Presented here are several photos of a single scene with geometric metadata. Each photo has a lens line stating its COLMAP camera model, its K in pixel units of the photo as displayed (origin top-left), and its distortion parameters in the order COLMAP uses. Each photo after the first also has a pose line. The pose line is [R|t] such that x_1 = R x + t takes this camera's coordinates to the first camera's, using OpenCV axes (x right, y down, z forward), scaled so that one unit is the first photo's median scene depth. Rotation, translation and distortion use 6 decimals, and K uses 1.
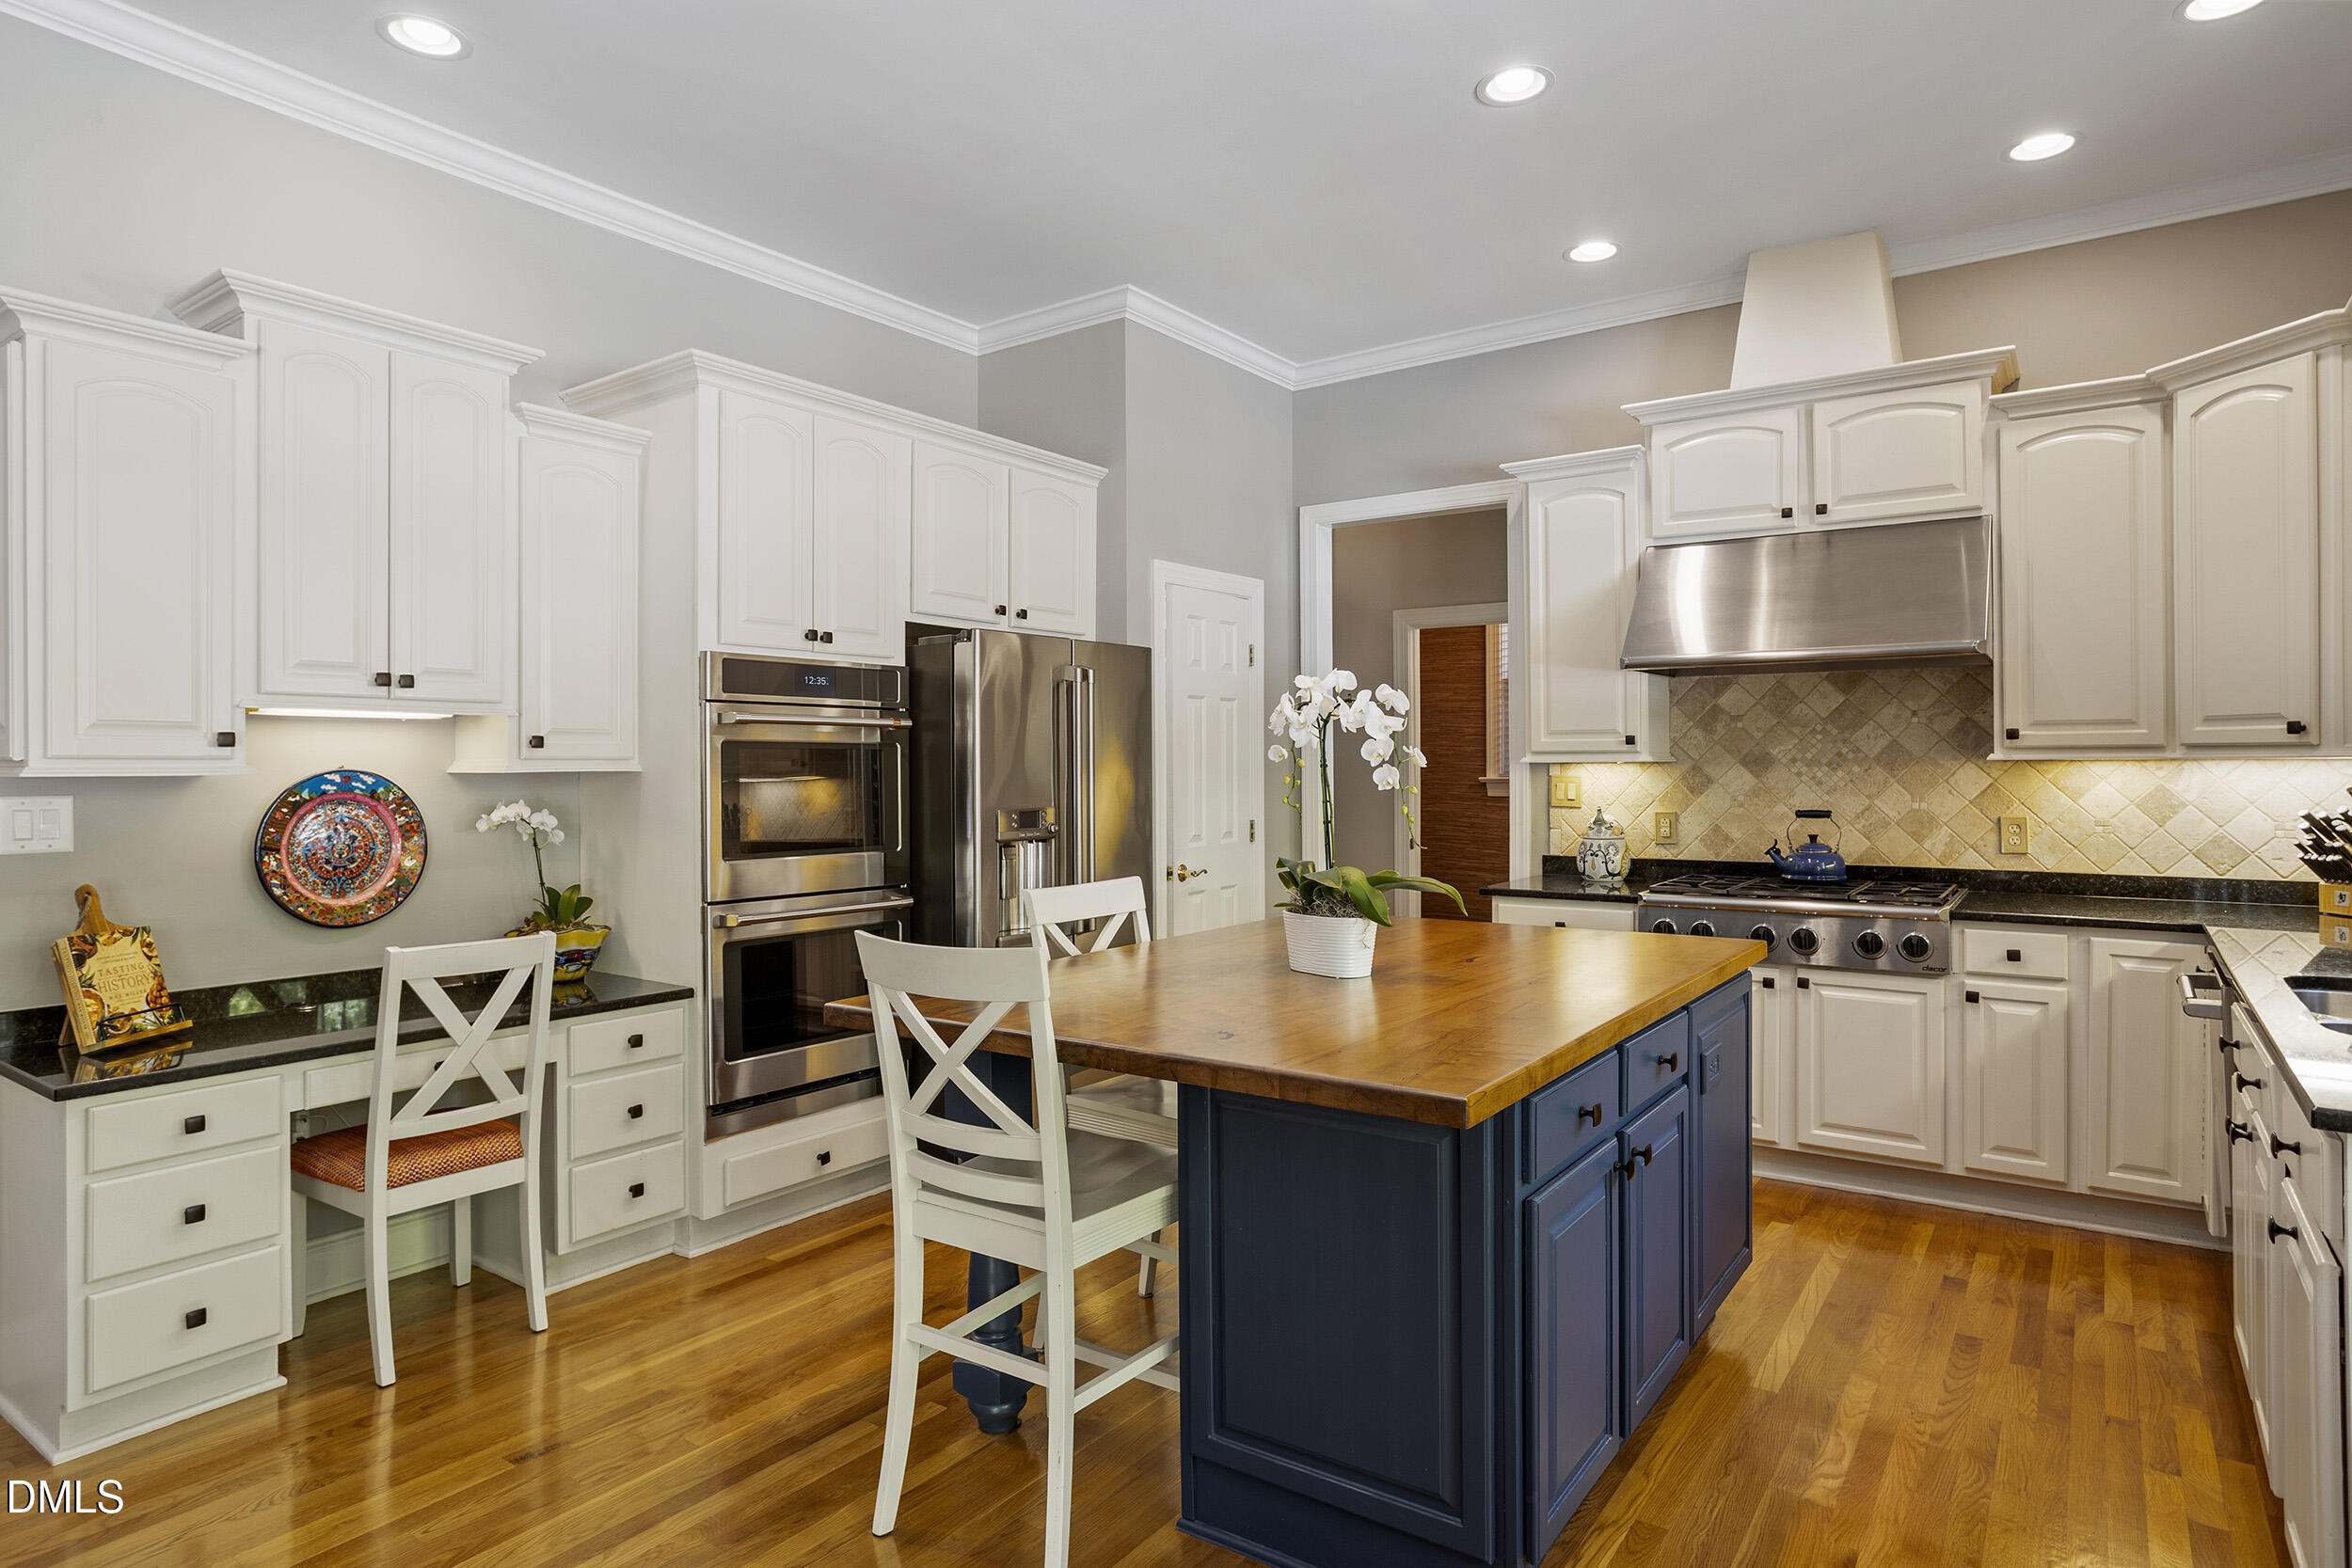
lens RADIAL K [[1308.2, 0, 1178.4], [0, 1308.2, 773.2], [0, 0, 1]] dist [0.005527, 0.001479]
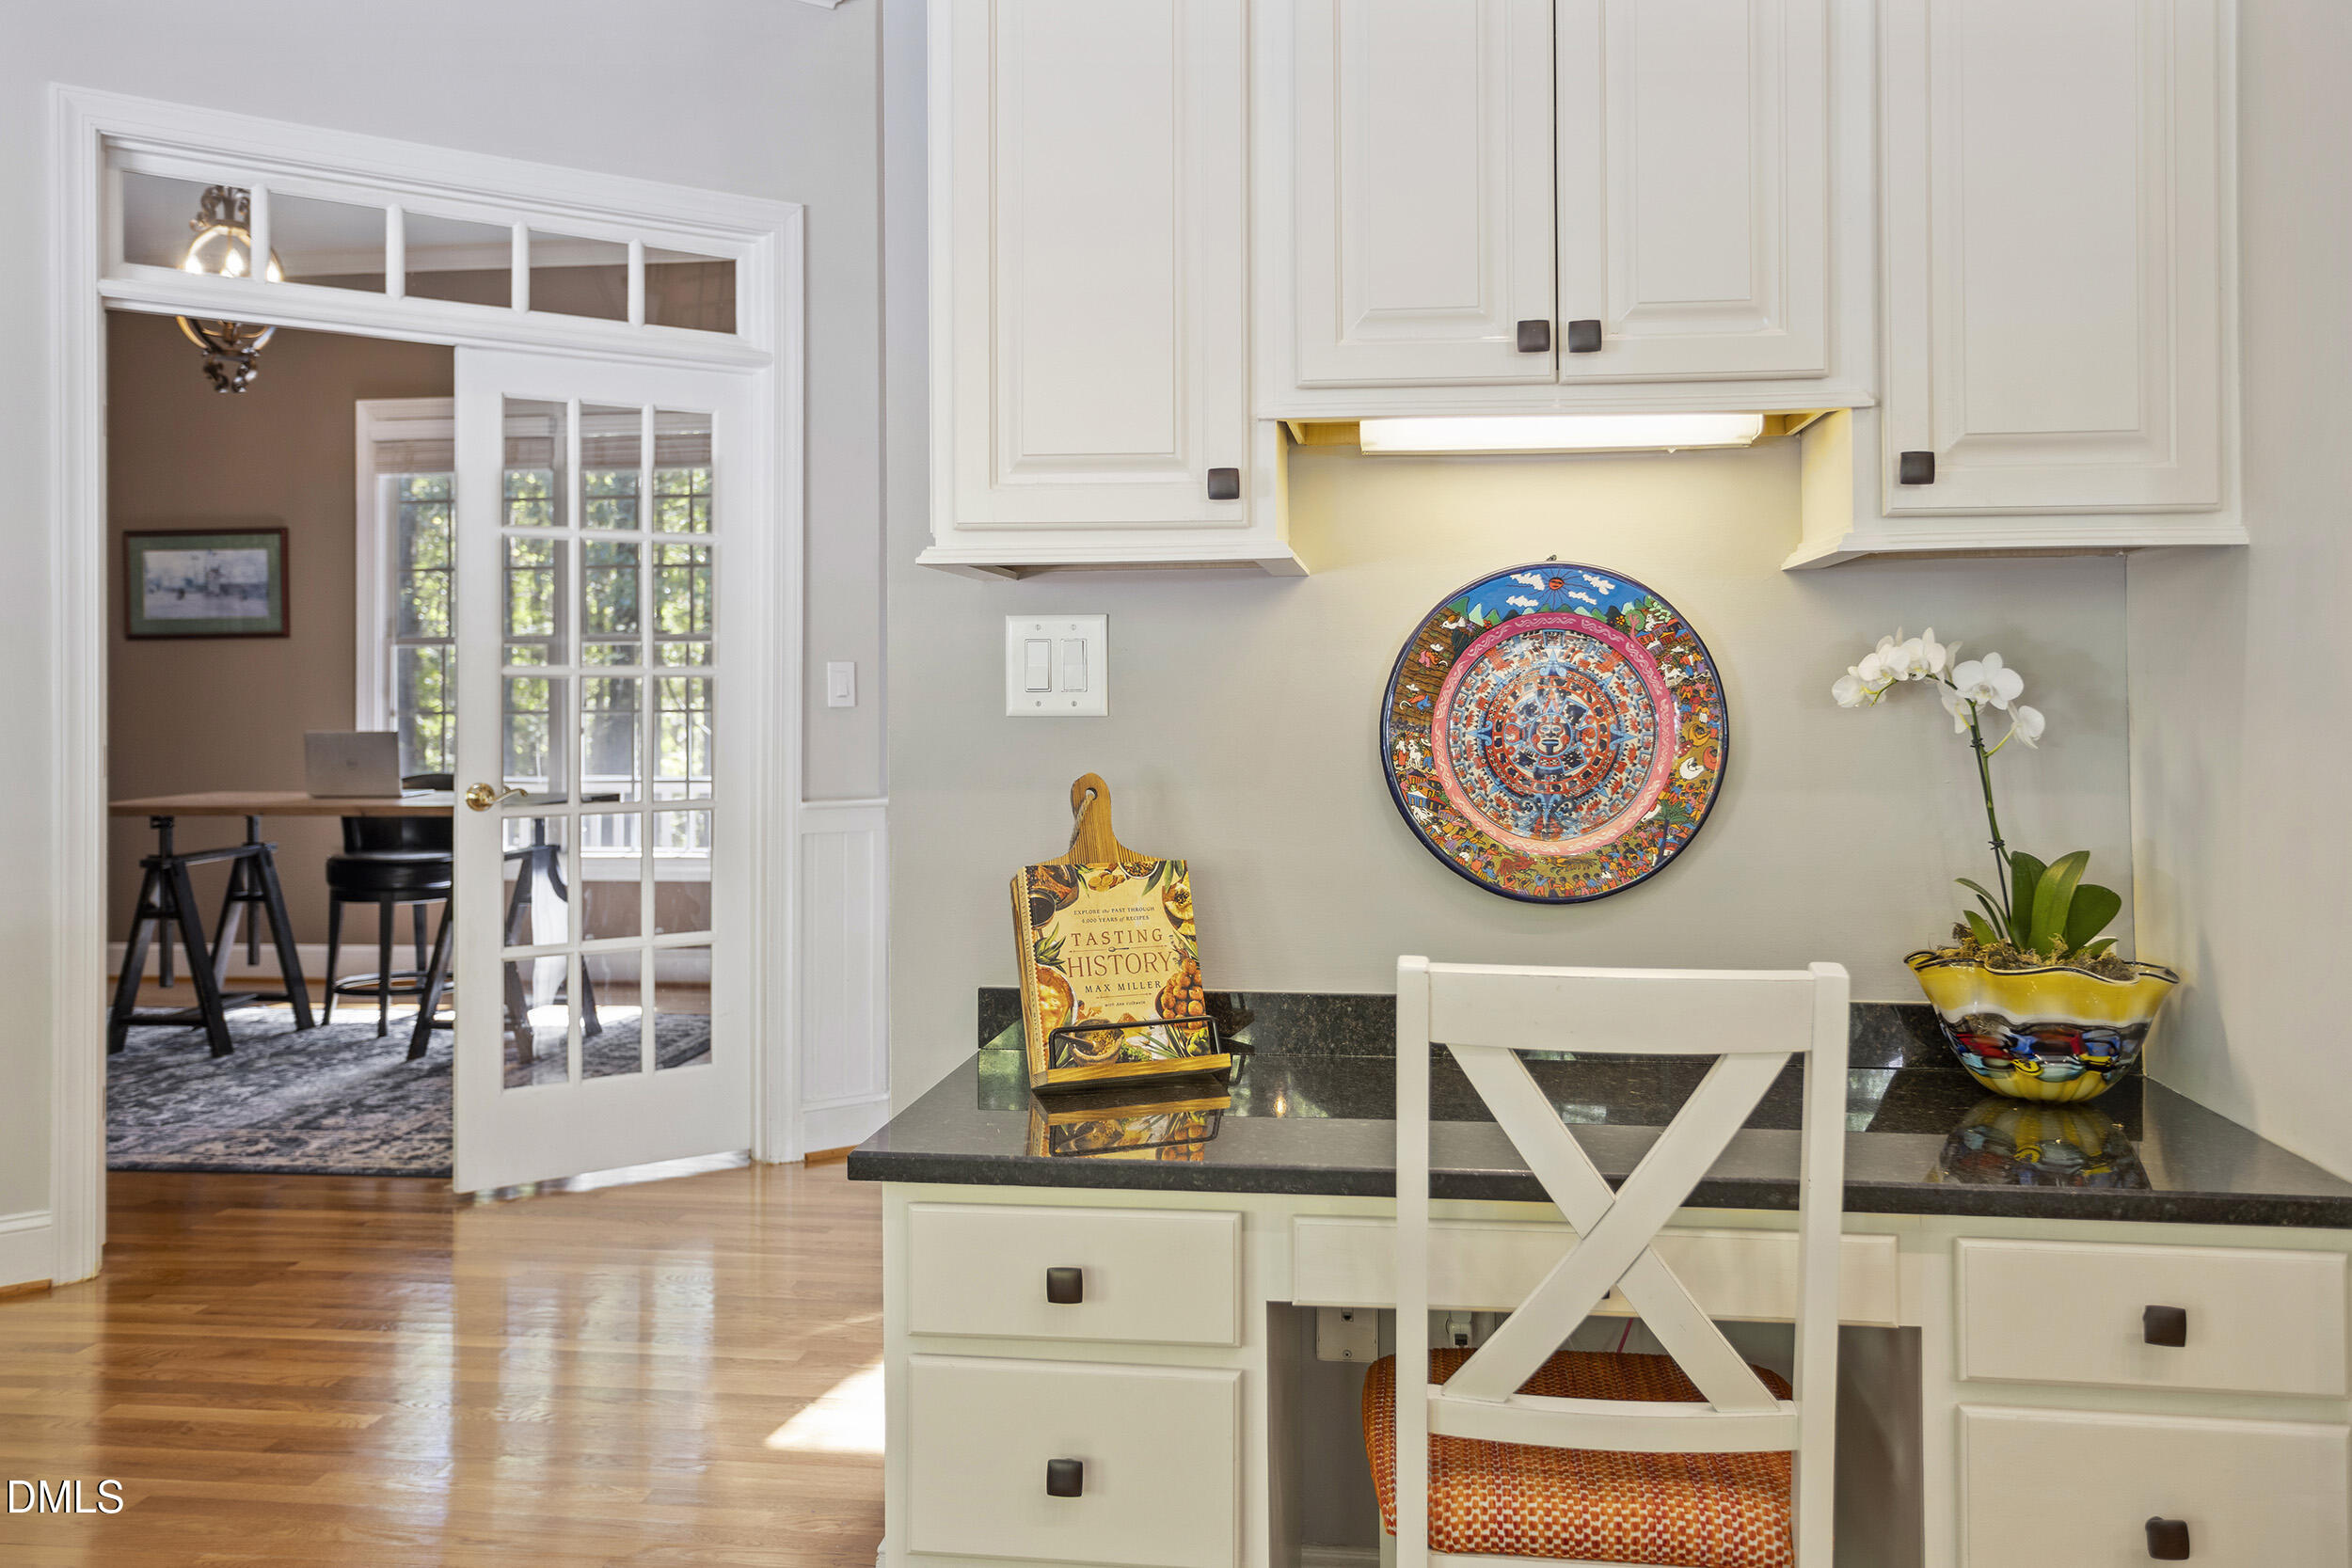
lens RADIAL K [[1962.3, 0, 1182.2], [0, 1962.3, 663.5], [0, 0, 1]] dist [0.039494, -0.000248]
pose [[0.473251, -0.019621, -0.880709, -0.086843], [-0.001773, 0.999729, -0.023225, 0.051651], [0.880926, 0.012552, 0.473087, 0.578837]]
